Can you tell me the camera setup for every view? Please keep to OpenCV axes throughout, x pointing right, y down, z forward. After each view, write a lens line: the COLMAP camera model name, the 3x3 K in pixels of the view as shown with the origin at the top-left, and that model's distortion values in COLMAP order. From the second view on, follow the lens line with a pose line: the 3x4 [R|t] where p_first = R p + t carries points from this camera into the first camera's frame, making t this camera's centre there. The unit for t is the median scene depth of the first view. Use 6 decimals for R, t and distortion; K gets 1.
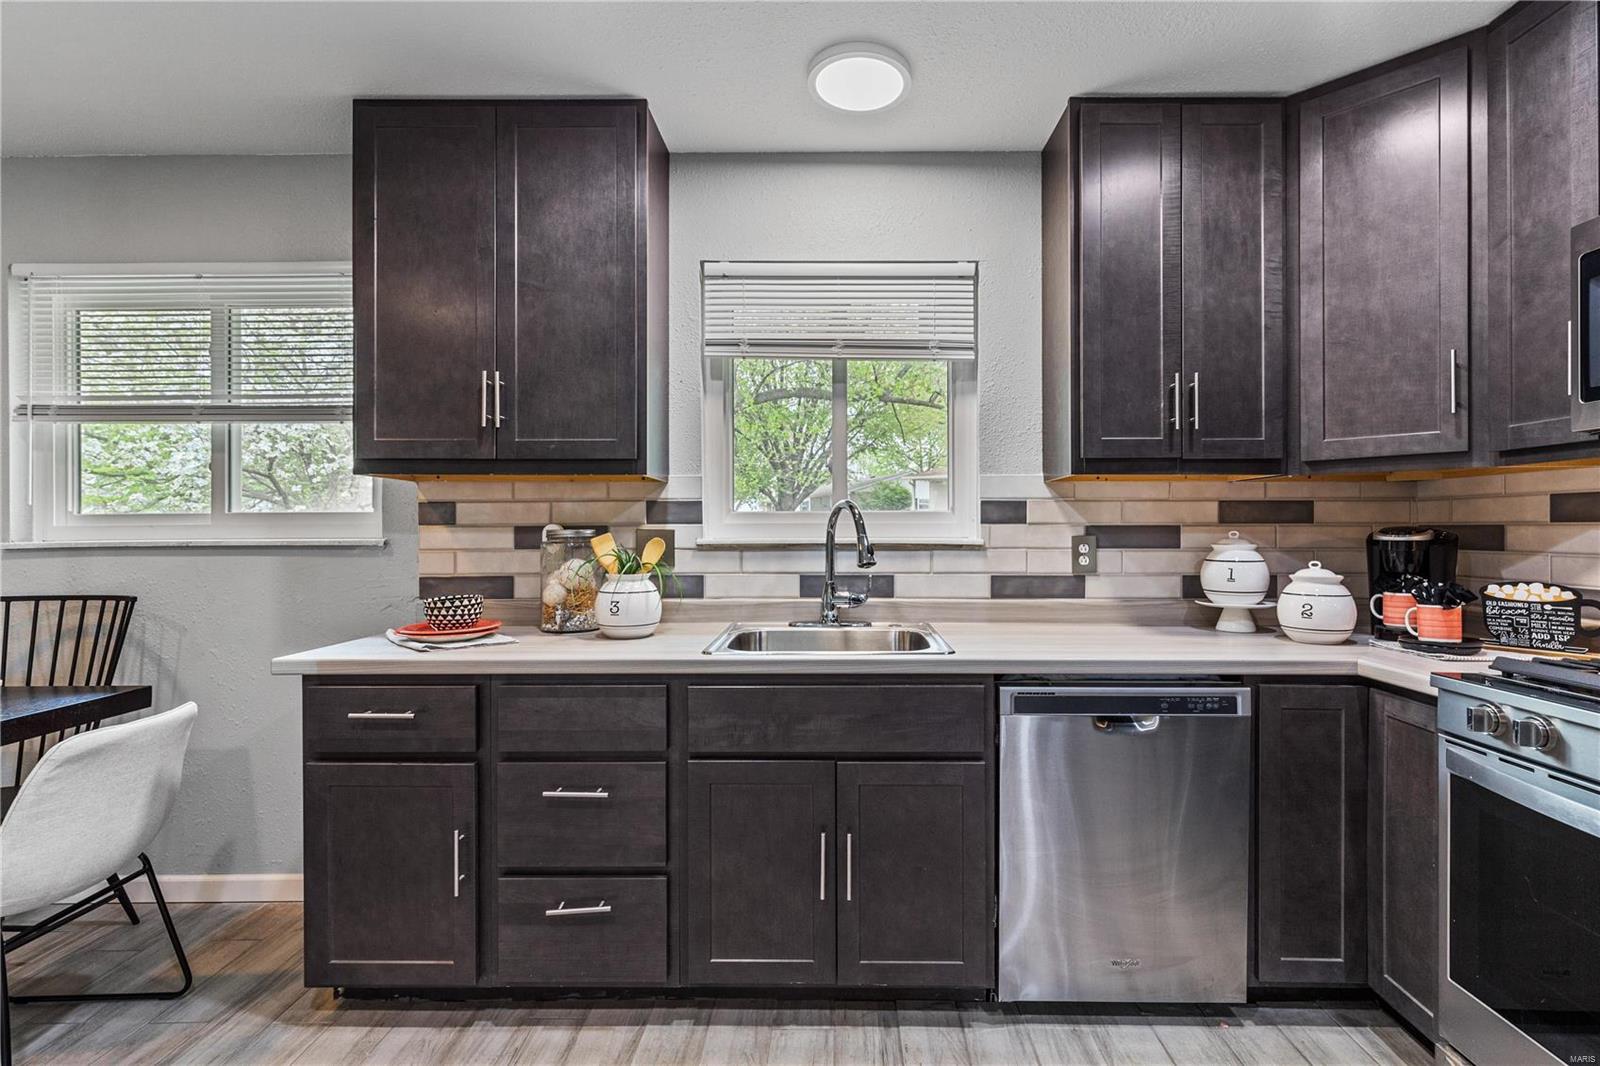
lens RADIAL K [[751.4, 0, 825.8], [0, 751.4, 530.3], [0, 0, 1]] dist [0.002690, 0.000207]
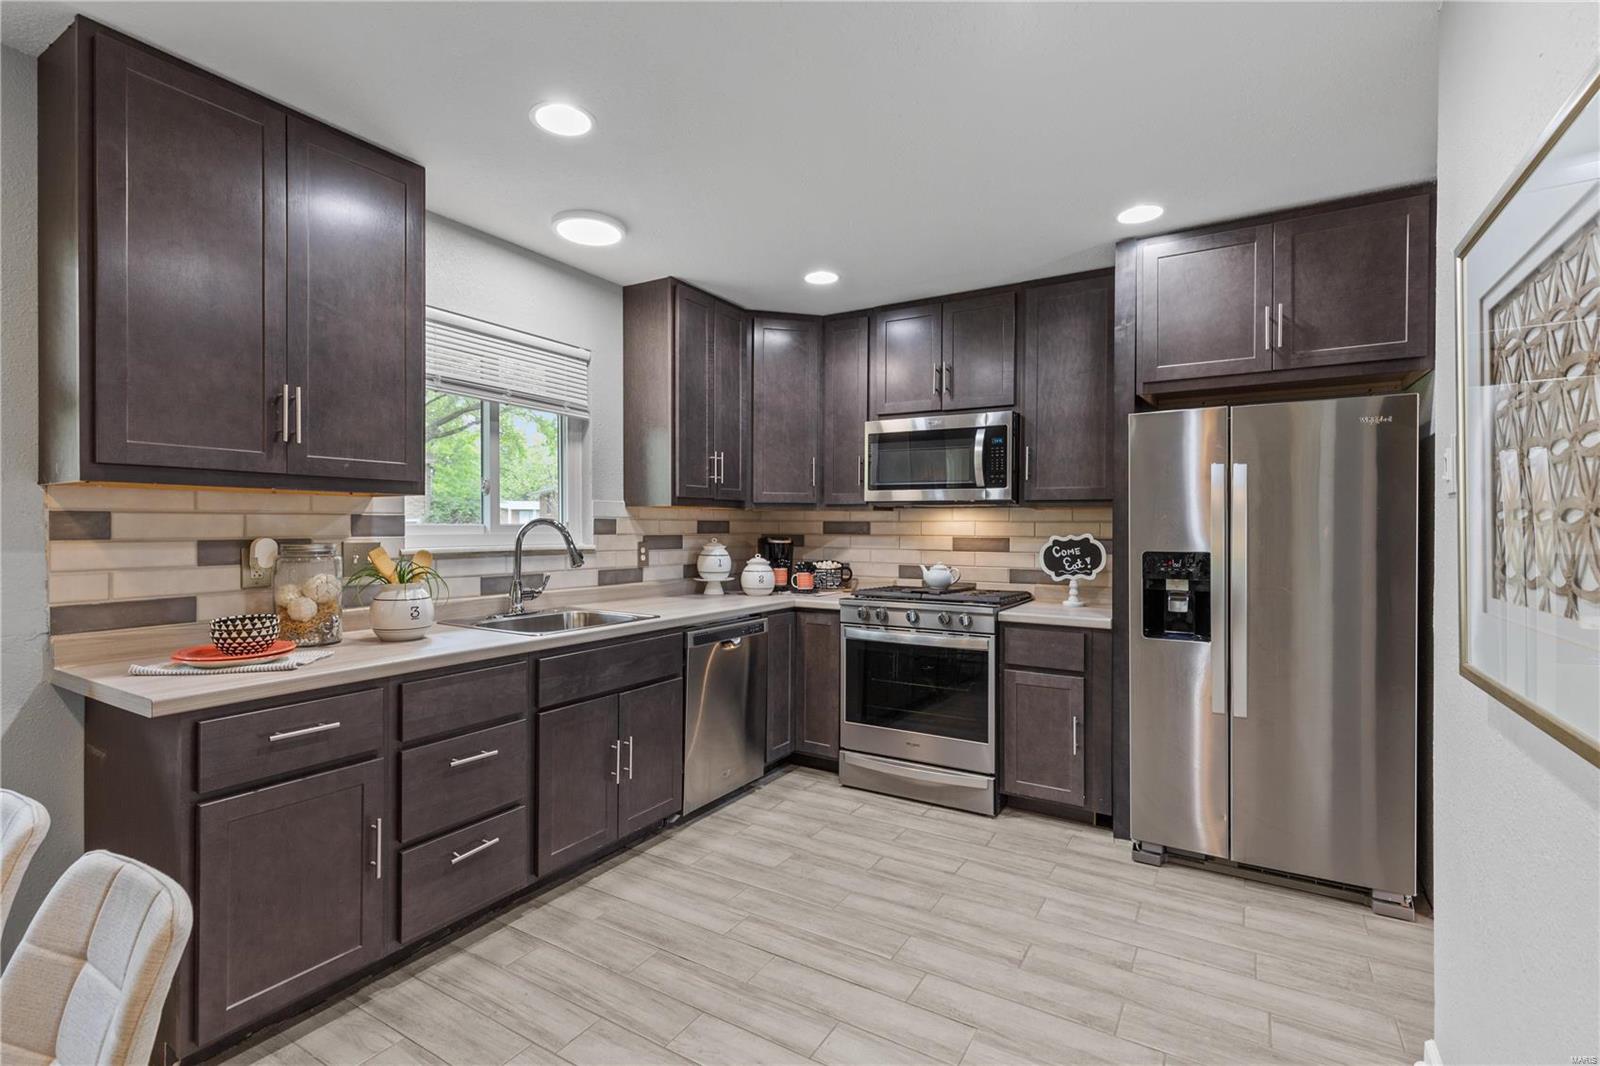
lens RADIAL K [[740.4, 0, 800.0], [0, 740.4, 533.0], [0, 0, 1]] dist [0.001012, -0.000136]
pose [[0.509753, -0.003754, 0.860313, -0.922387], [-0.004389, 0.999966, 0.006964, -0.026664], [-0.860310, -0.007326, 0.509719, -0.071426]]
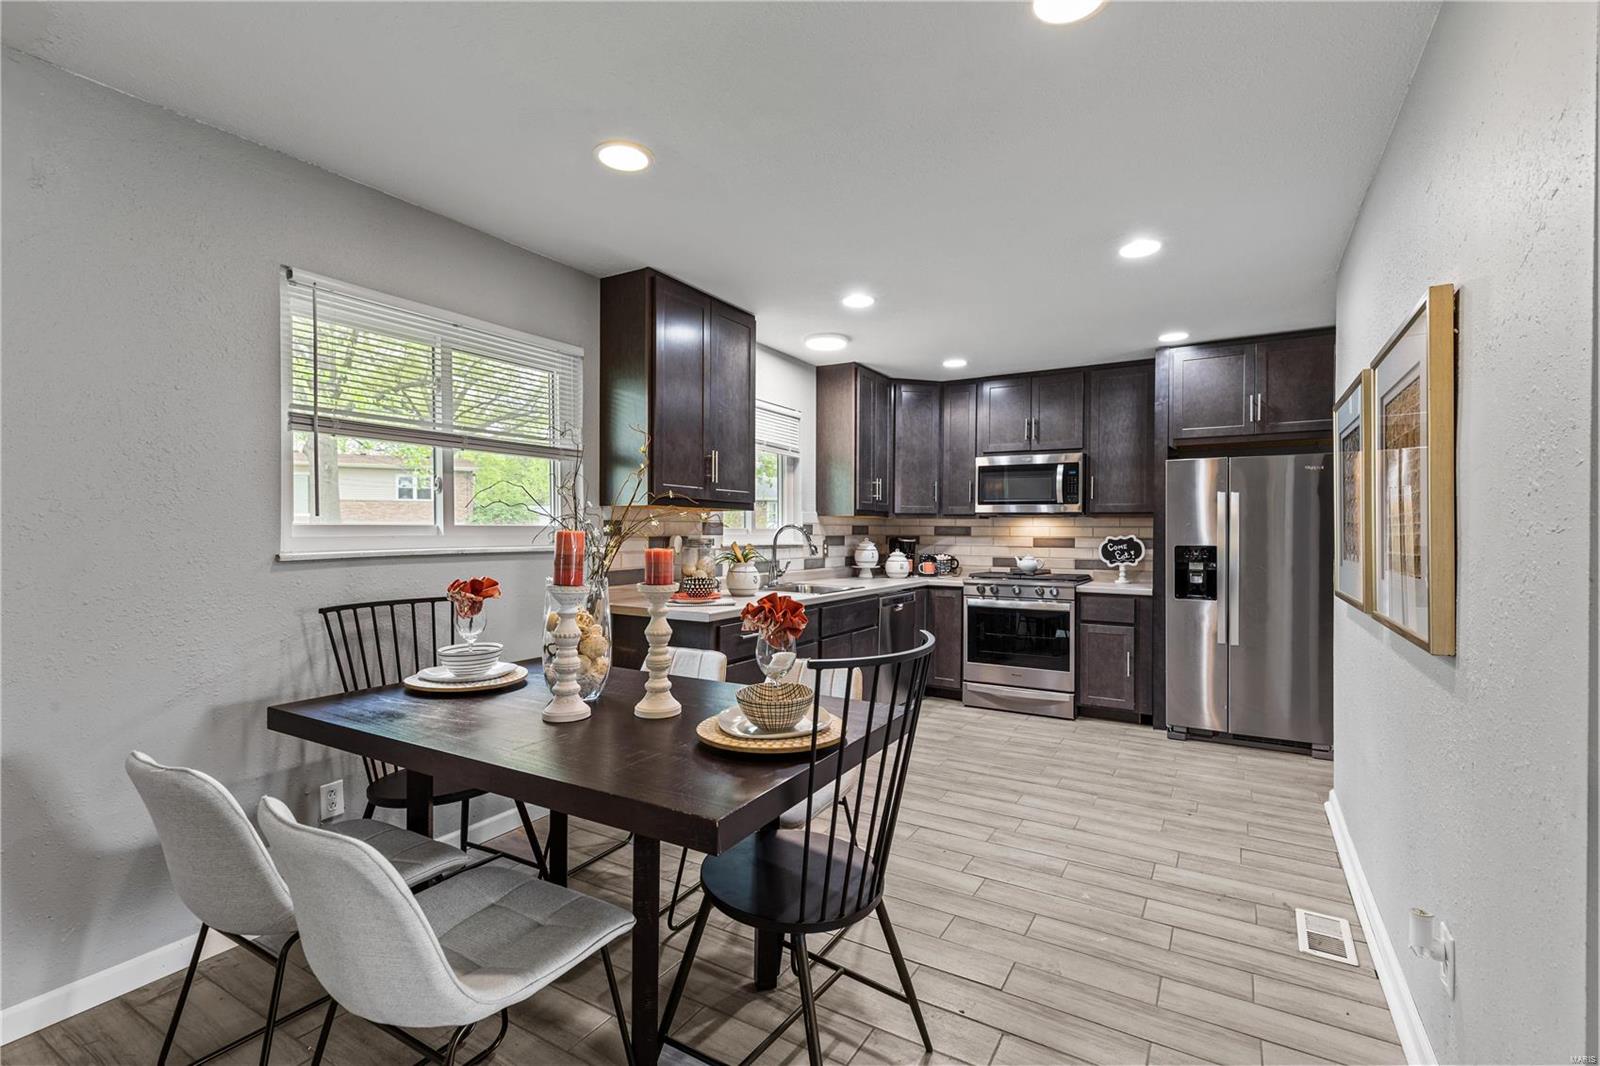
lens RADIAL K [[726.5, 0, 806.7], [0, 726.5, 536.4], [0, 0, 1]] dist [0.001743, 0.000109]
pose [[0.500993, -0.001891, 0.865449, -1.797700], [-0.005985, 0.999966, 0.005650, -0.018856], [-0.865431, -0.008010, 0.500965, -0.056166]]
